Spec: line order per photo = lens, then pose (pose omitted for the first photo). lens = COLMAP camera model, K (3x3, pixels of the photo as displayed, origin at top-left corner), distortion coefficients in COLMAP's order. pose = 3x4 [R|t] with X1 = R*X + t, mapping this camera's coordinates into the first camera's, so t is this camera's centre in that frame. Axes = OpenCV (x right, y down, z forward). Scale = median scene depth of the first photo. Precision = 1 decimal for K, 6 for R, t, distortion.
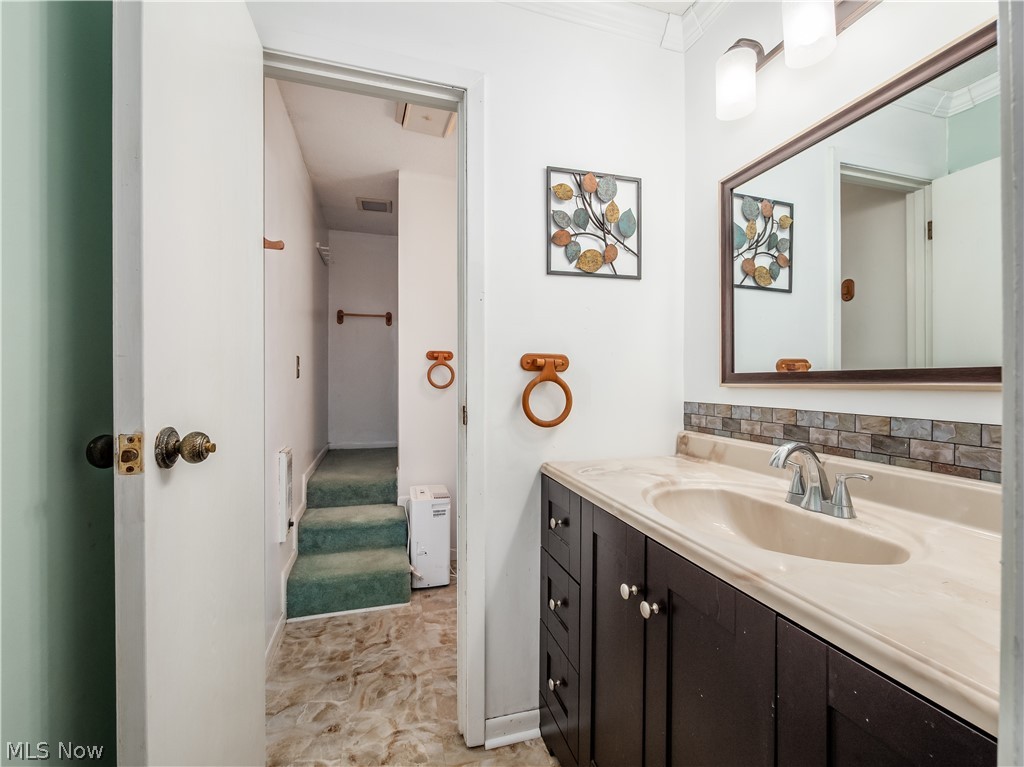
lens RADIAL K [[437.5, 0, 512.1], [0, 437.5, 379.9], [0, 0, 1]] dist [-0.008012, 0.001631]
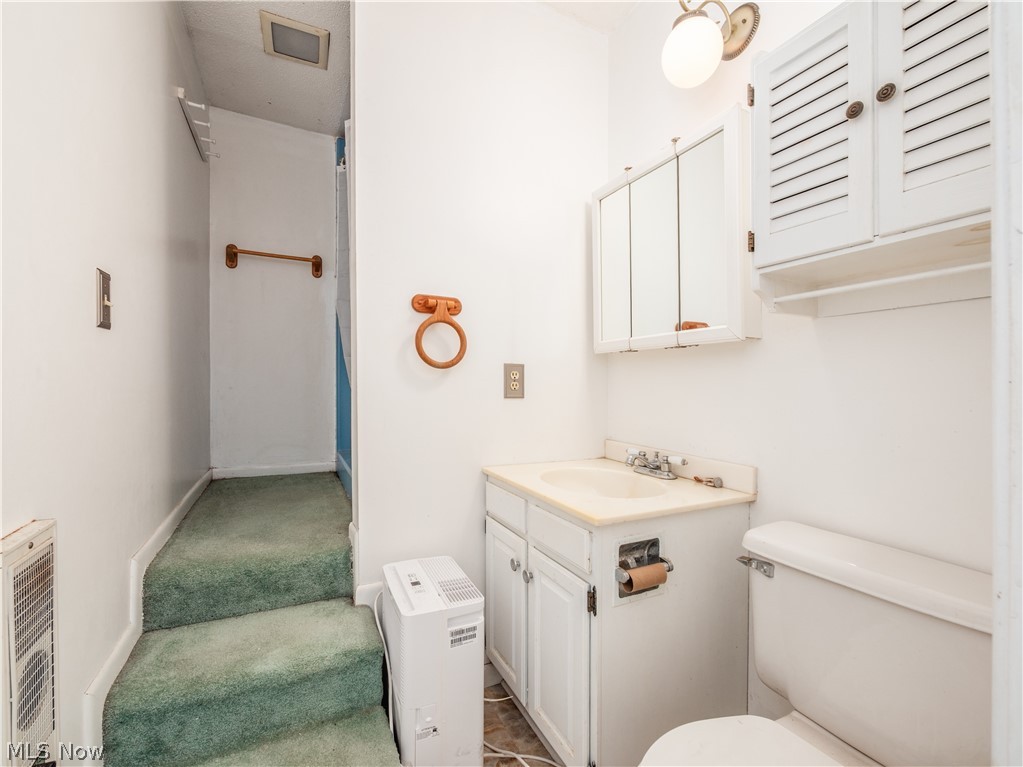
lens RADIAL K [[437.1, 0, 511.0], [0, 437.1, 391.5], [0, 0, 1]] dist [-0.008012, 0.001631]
pose [[0.983970, 0.002447, 0.178315, -0.176258], [-0.006671, 0.999711, 0.023093, 0.035273], [-0.178207, -0.023912, 0.983703, 0.487340]]
